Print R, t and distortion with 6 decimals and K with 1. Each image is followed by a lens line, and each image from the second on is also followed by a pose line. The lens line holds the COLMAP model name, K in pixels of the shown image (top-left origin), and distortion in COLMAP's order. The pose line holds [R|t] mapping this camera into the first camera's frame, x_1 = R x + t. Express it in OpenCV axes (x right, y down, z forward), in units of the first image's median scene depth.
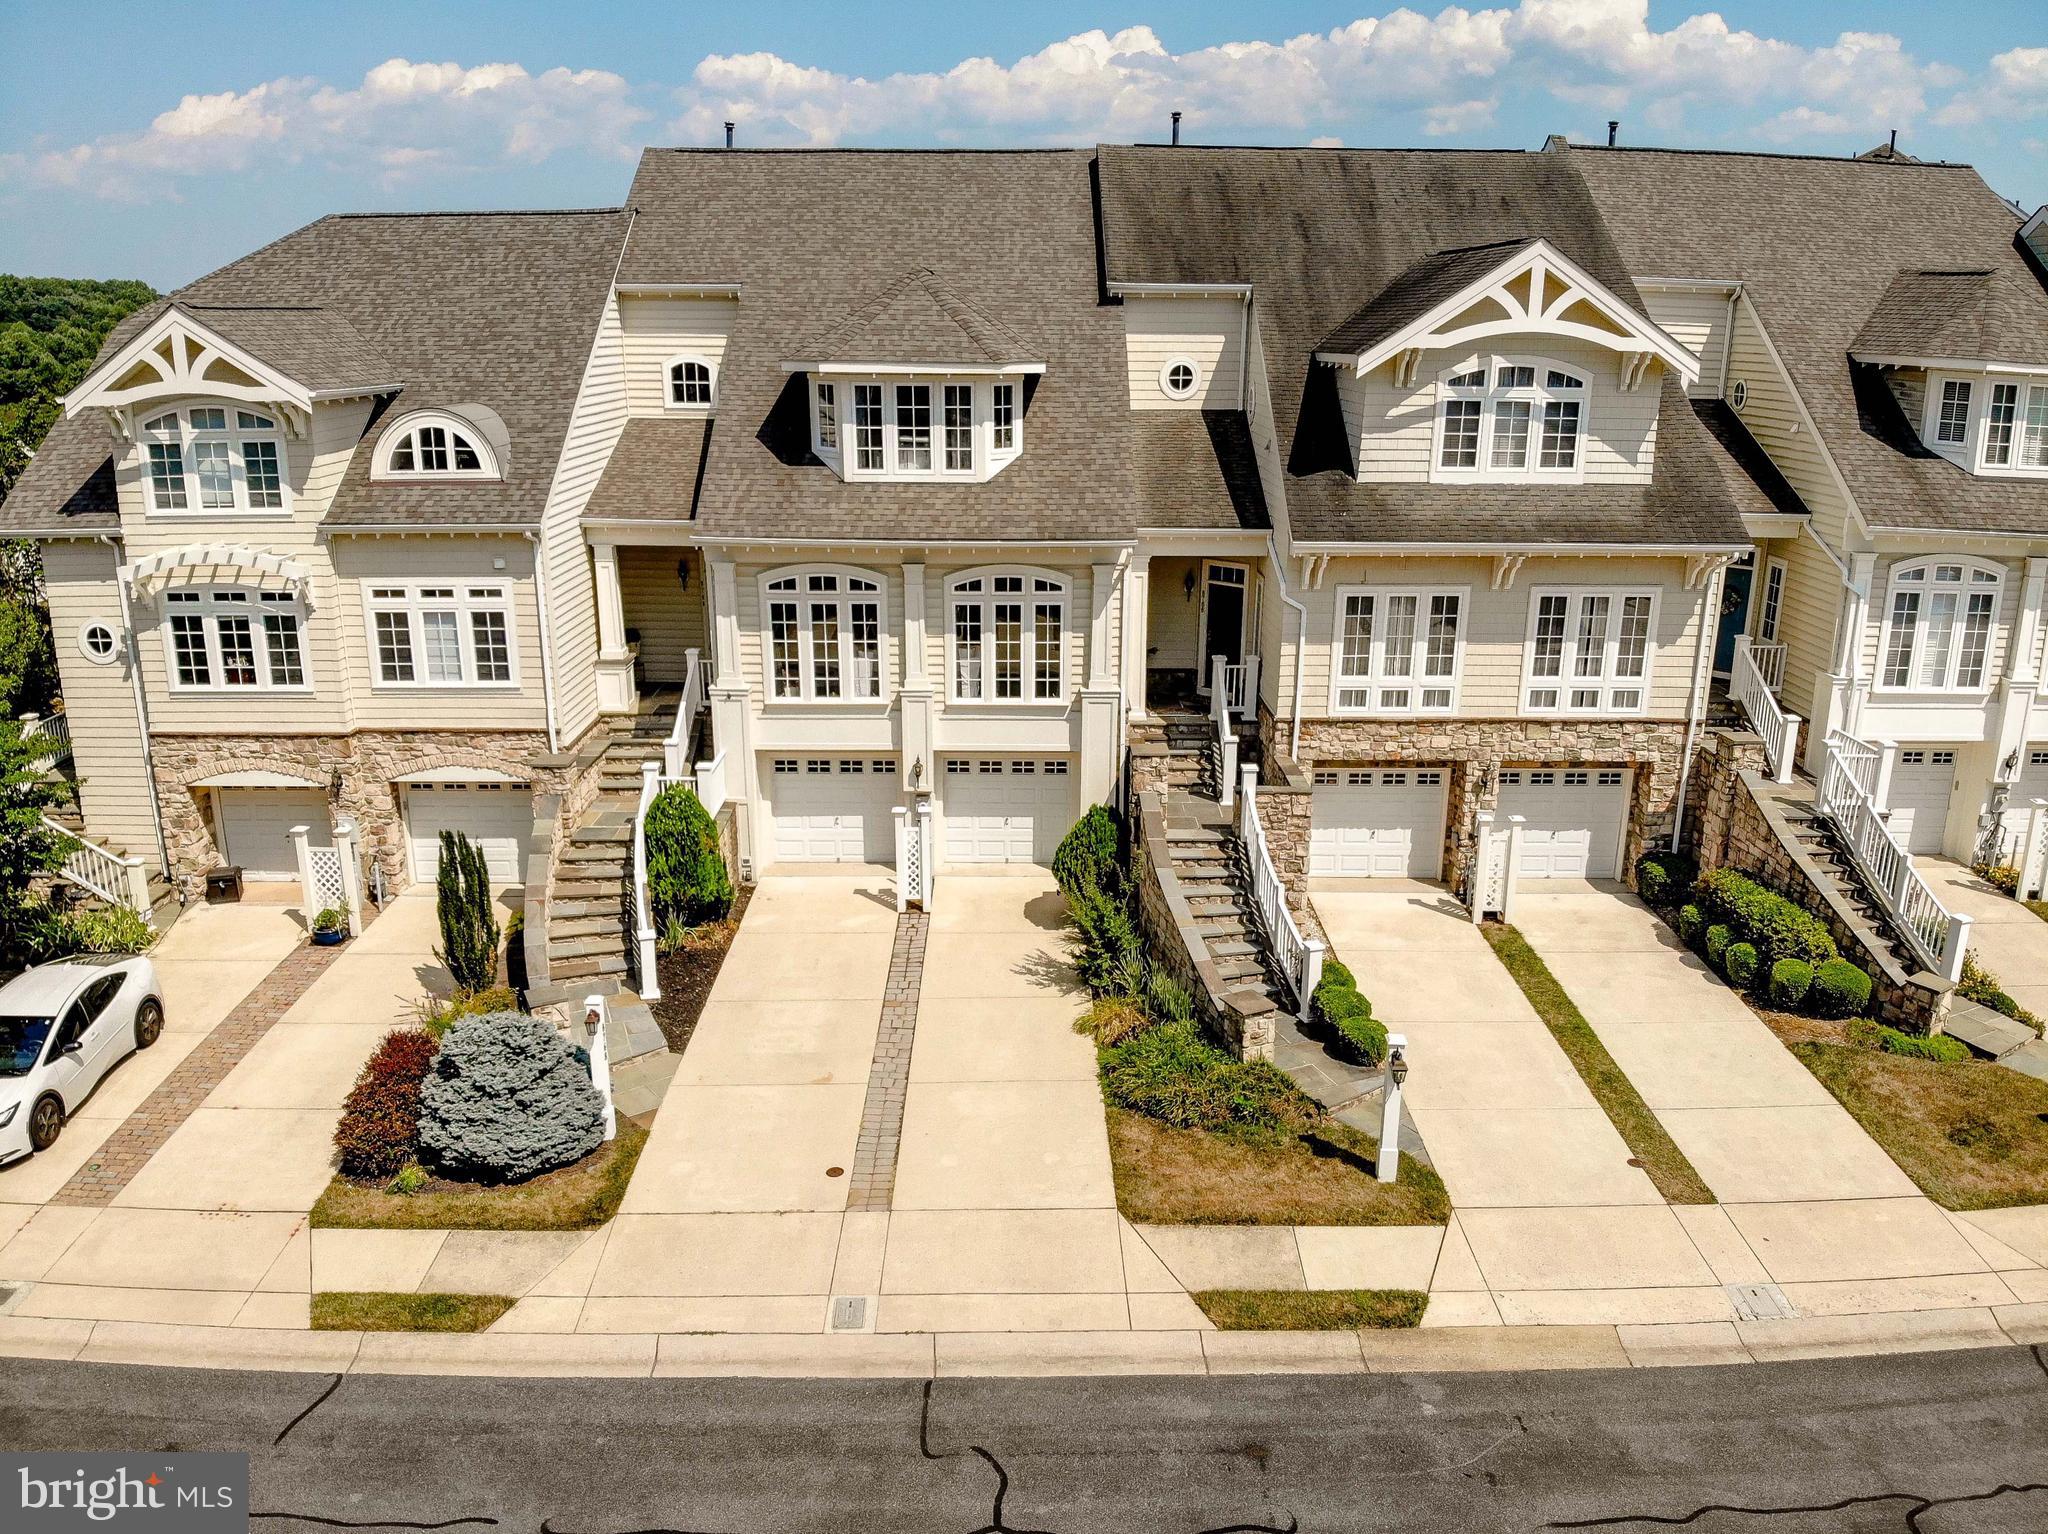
lens RADIAL K [[1532.9, 0, 1019.9], [0, 1532.9, 782.8], [0, 0, 1]] dist [0.031396, -0.181383]
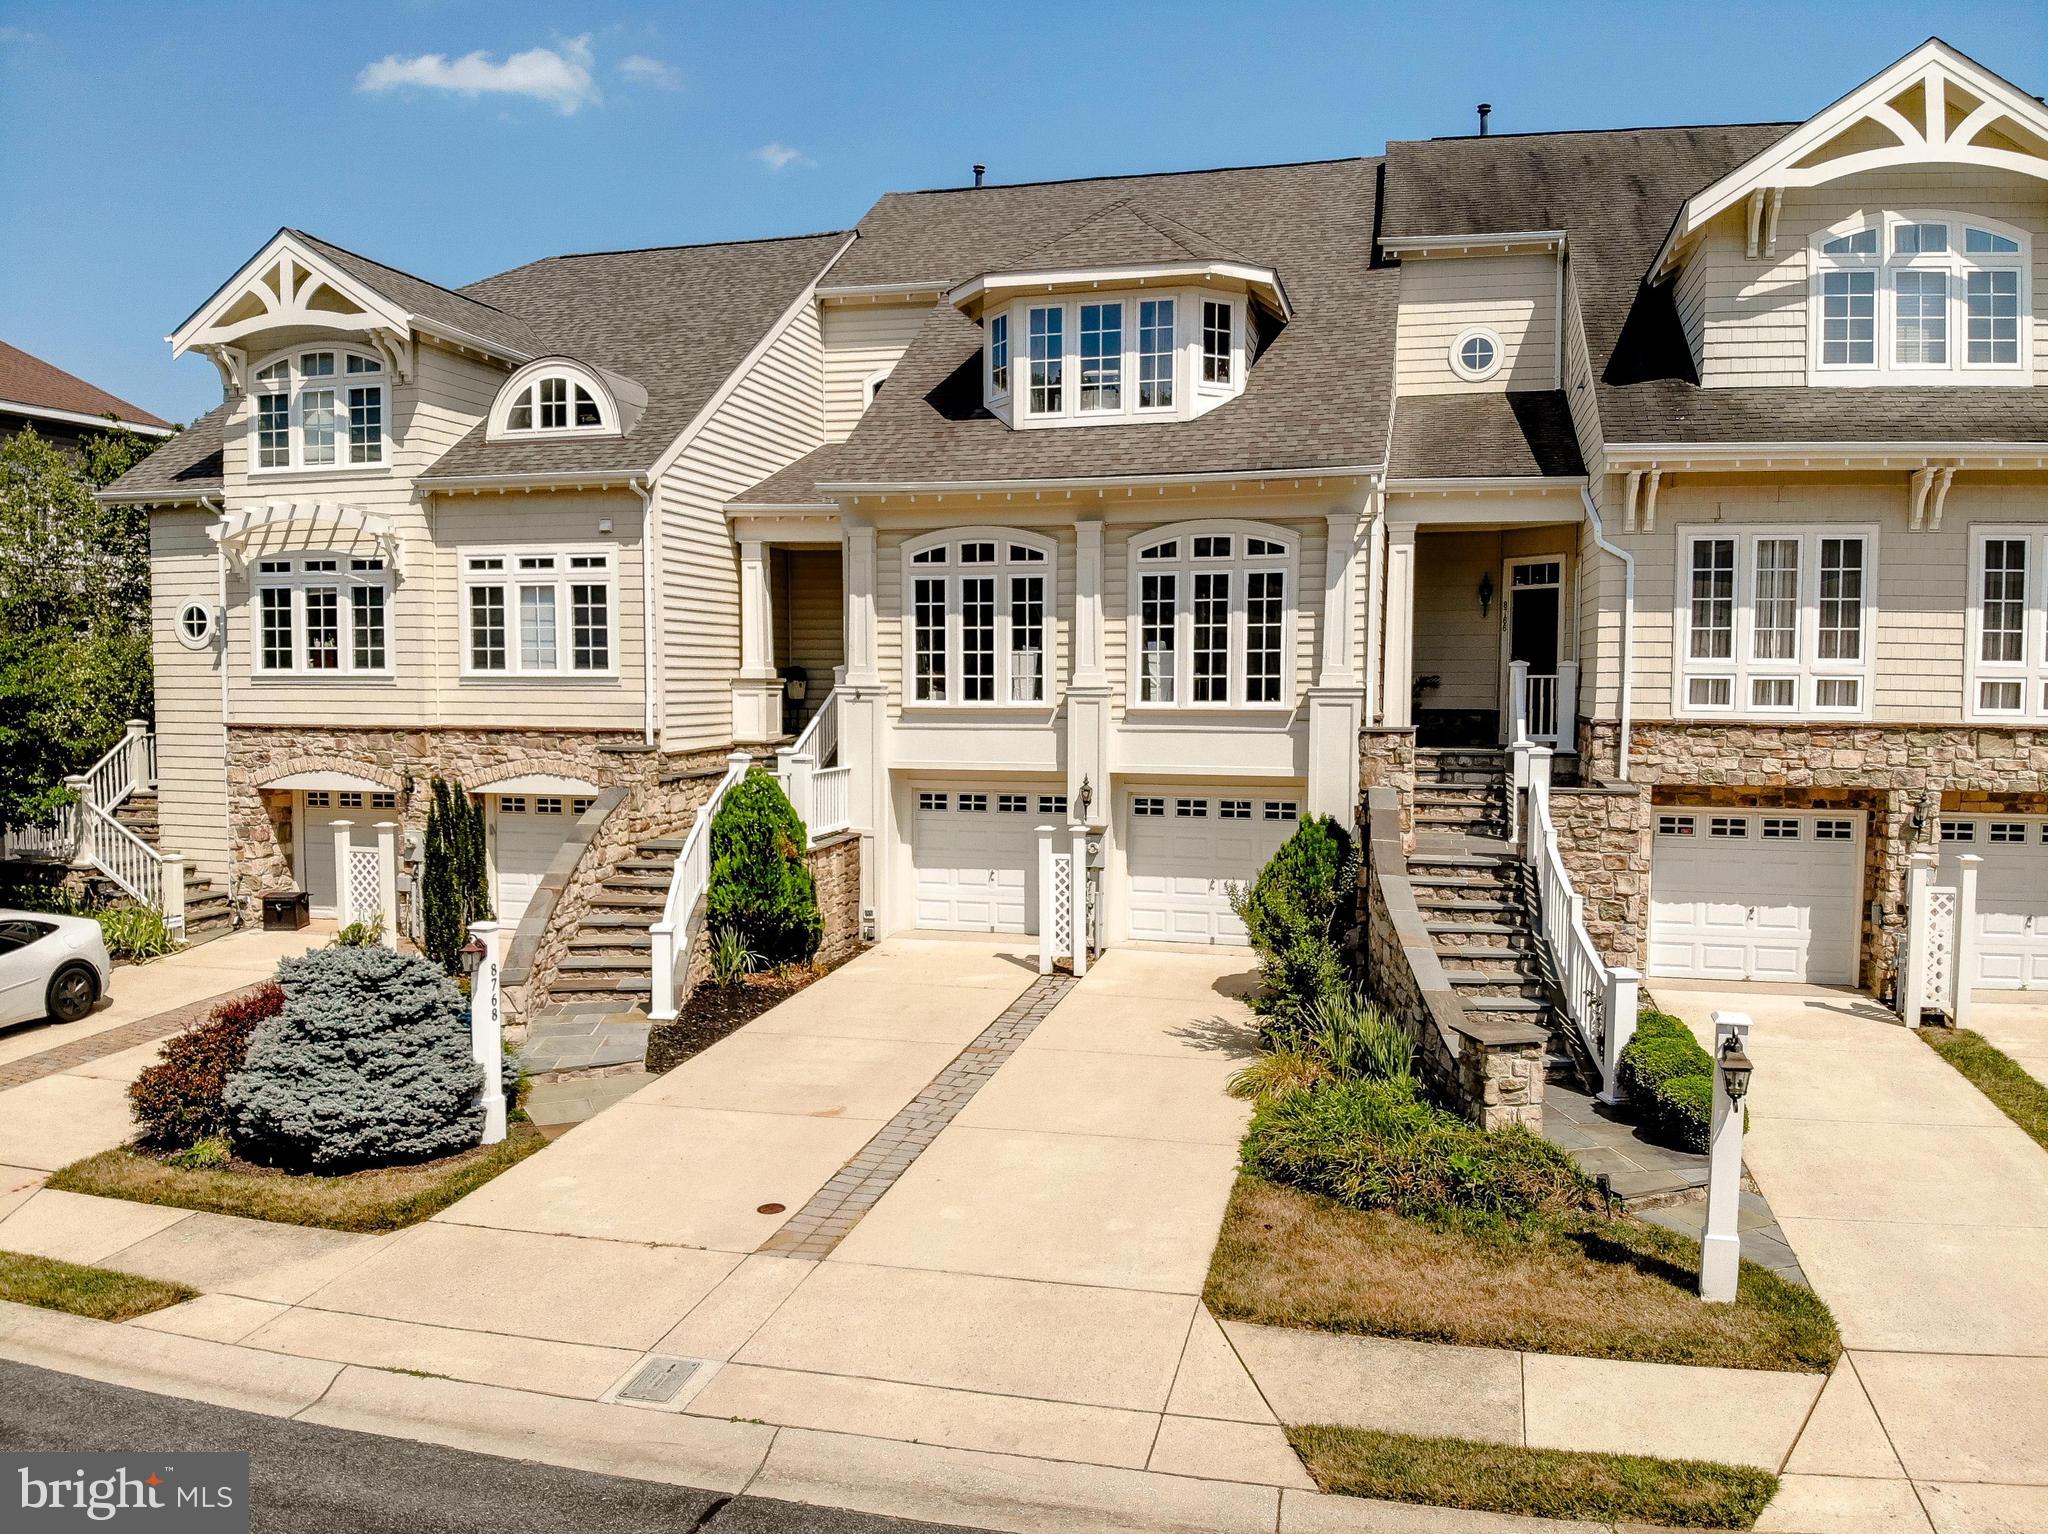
lens RADIAL K [[1540.1, 0, 1016.2], [0, 1540.1, 779.8], [0, 0, 1]] dist [0.028329, -0.190287]
pose [[0.965807, 0.017574, -0.258667, 0.099281], [-0.074076, 0.974815, -0.210354, 0.153651], [0.248456, 0.222322, 0.942784, 0.290789]]
